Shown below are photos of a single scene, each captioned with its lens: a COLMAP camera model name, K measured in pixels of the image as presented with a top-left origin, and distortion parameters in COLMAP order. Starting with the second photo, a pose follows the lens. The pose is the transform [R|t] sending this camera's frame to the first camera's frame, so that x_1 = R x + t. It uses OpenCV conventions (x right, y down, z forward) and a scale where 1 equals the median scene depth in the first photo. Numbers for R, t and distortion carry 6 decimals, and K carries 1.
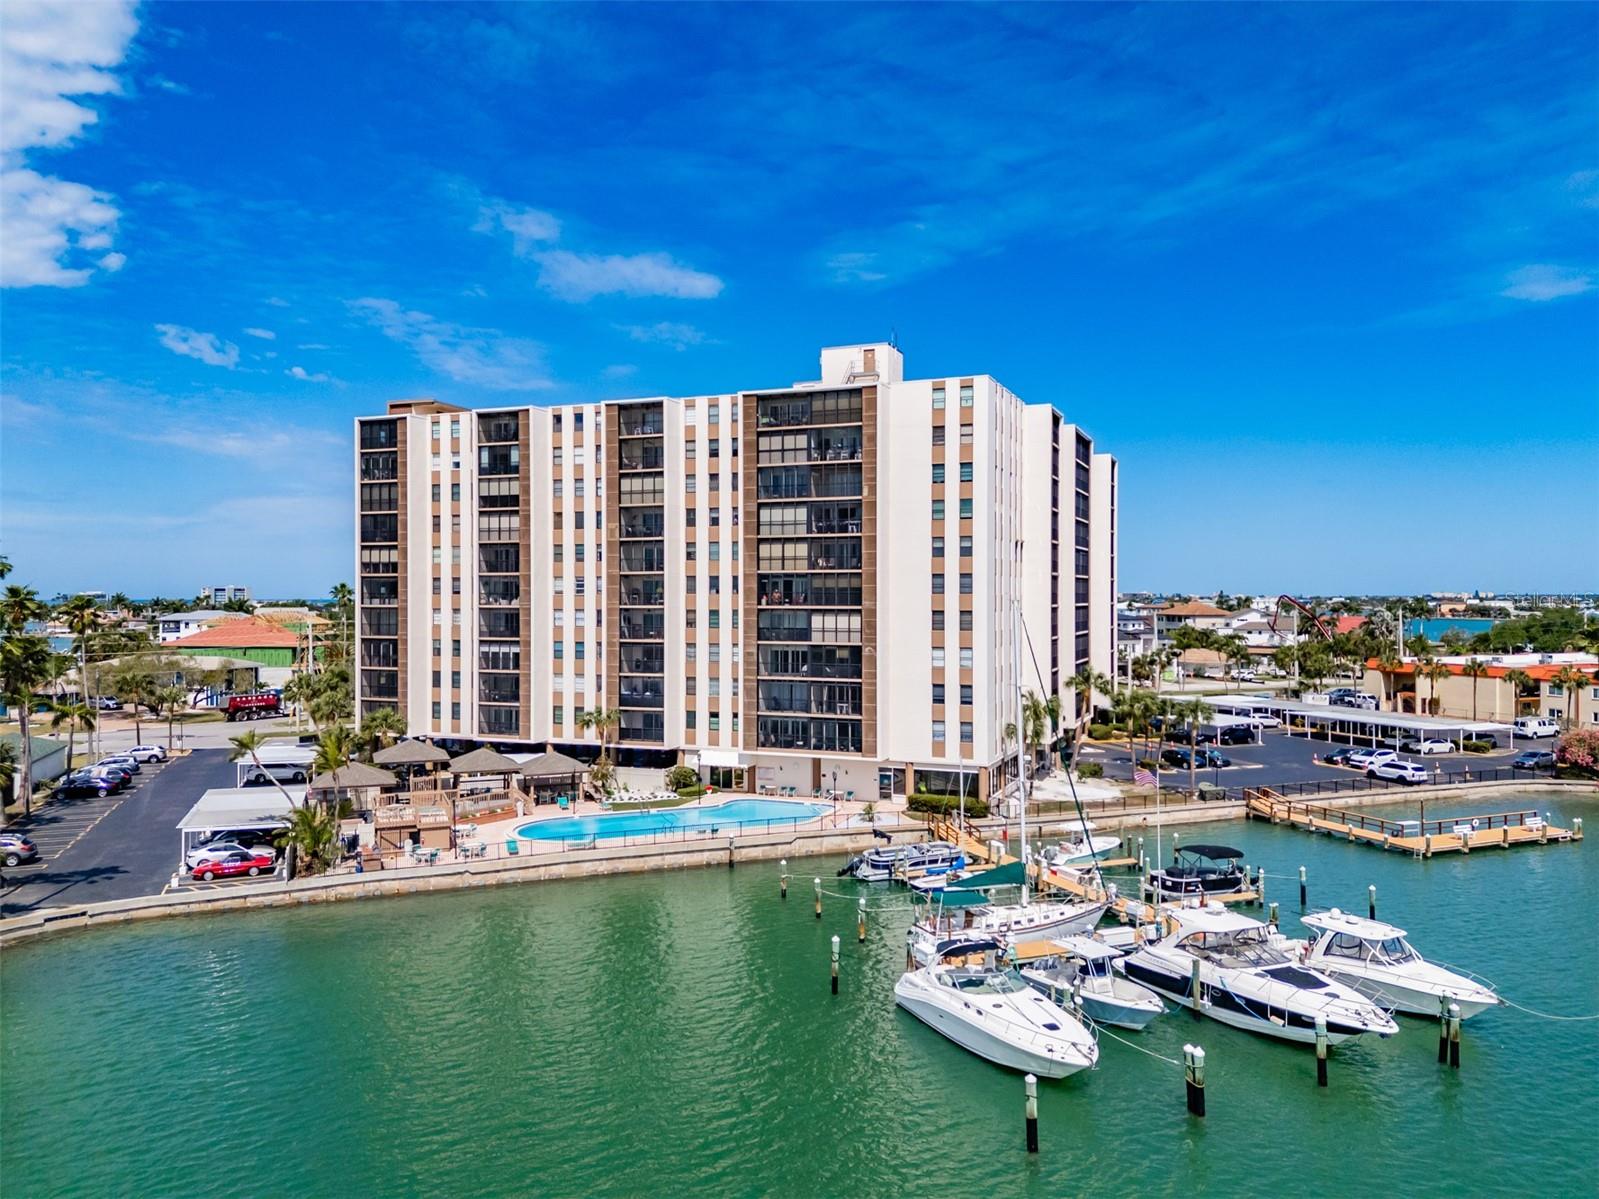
lens RADIAL K [[1158.0, 0, 798.8], [0, 1158.0, 600.2], [0, 0, 1]] dist [0.109597, -0.141443]
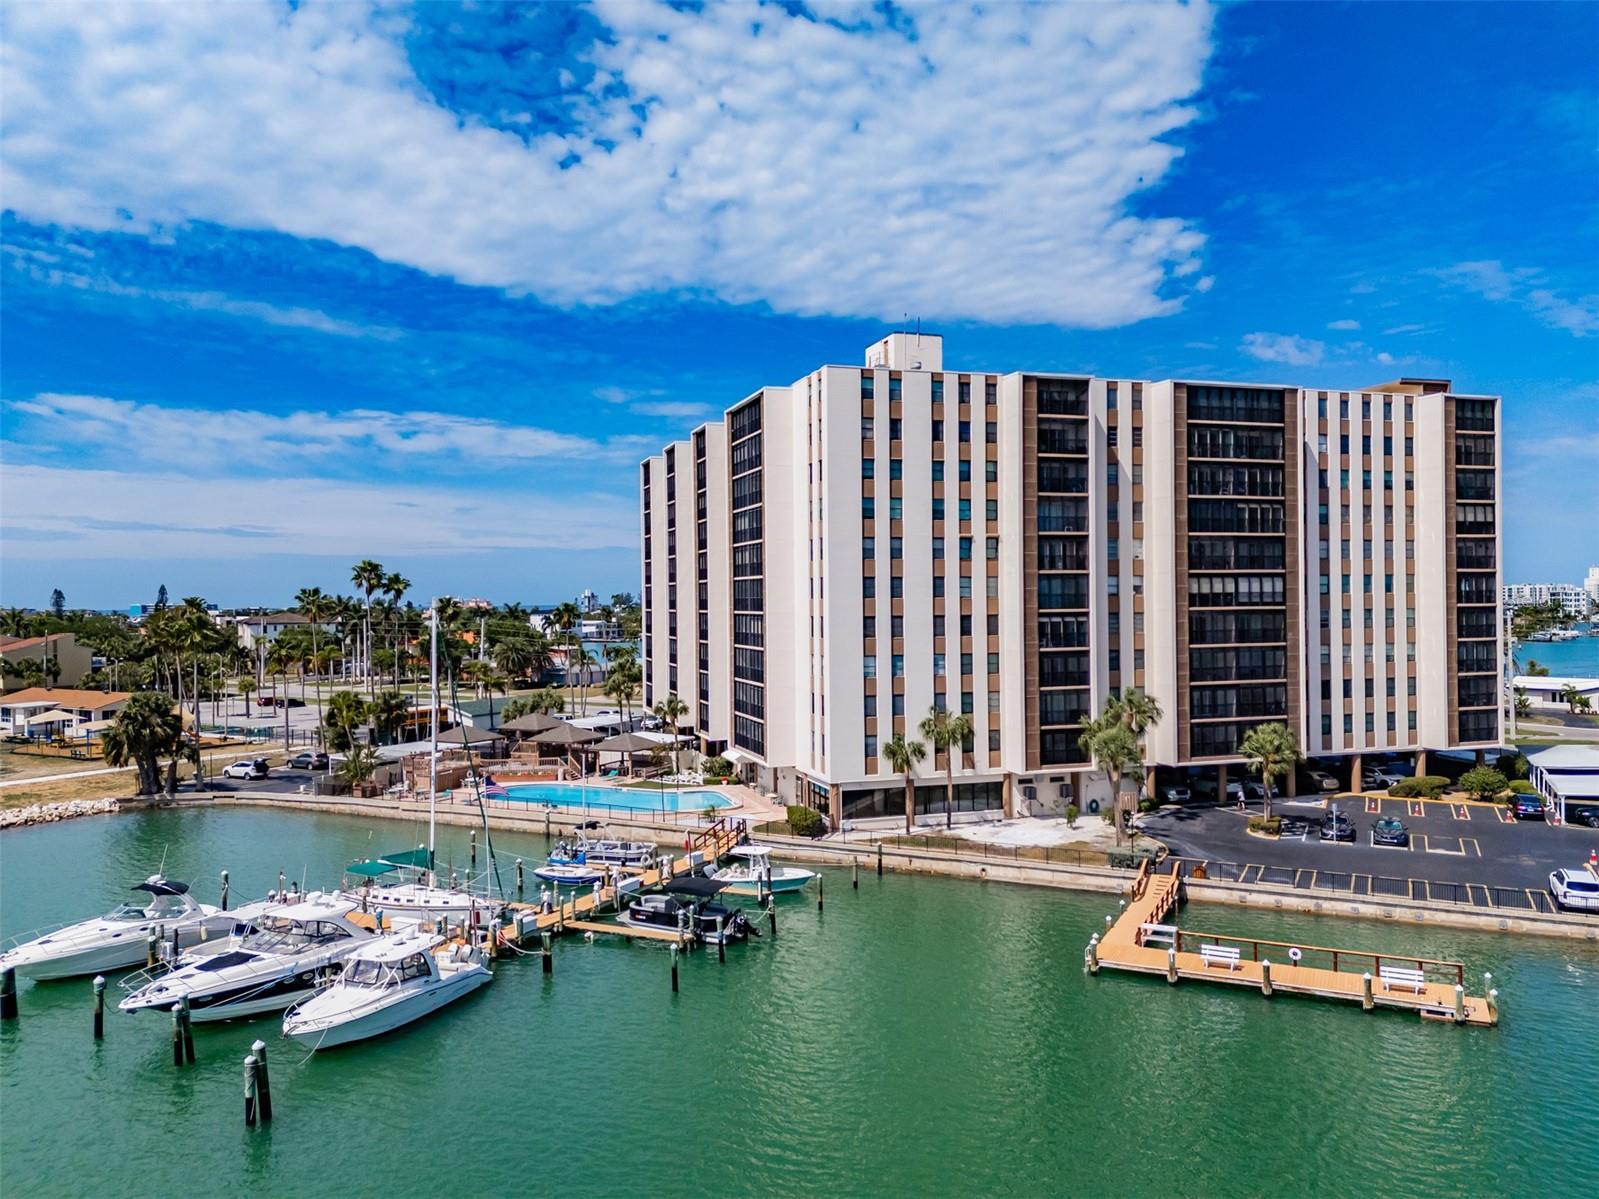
lens RADIAL K [[1175.7, 0, 794.1], [0, 1175.7, 605.2], [0, 0, 1]] dist [0.106091, -0.147522]
pose [[0.650475, -0.001263, -0.759526, 0.782406], [0.007990, 0.999955, 0.005181, -0.005102], [0.759485, -0.009439, 0.650456, 0.332245]]
